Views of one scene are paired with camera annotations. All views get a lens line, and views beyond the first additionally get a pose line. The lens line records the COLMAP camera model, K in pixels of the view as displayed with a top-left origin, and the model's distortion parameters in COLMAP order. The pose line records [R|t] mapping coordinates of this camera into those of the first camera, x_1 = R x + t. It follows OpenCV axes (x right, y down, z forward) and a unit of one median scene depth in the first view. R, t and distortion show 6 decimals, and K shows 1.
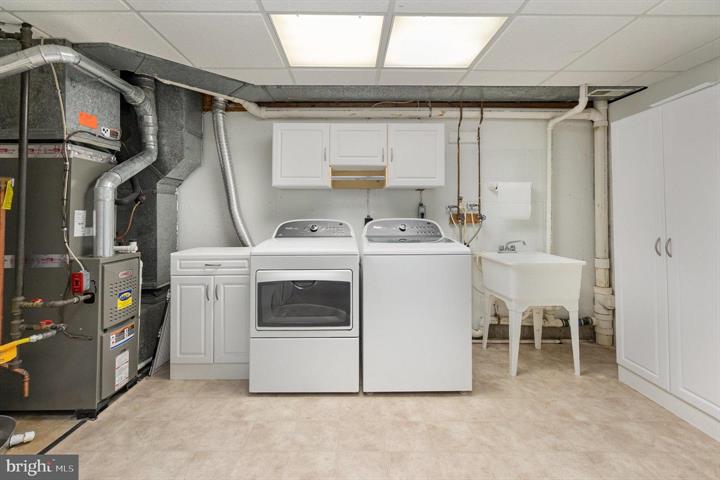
lens RADIAL K [[311.8, 0, 336.1], [0, 311.8, 205.5], [0, 0, 1]] dist [0.004807, -0.001624]
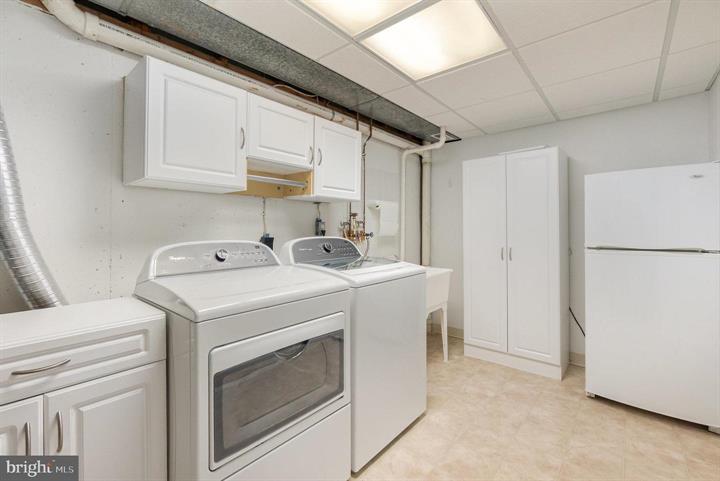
lens RADIAL K [[324.1, 0, 341.8], [0, 324.1, 224.9], [0, 0, 1]] dist [-0.002451, -0.001822]
pose [[0.652575, 0.012258, 0.757625, -0.465545], [-0.020049, 0.999798, 0.001093, 0.009480], [-0.757459, -0.015903, 0.652689, 0.480605]]
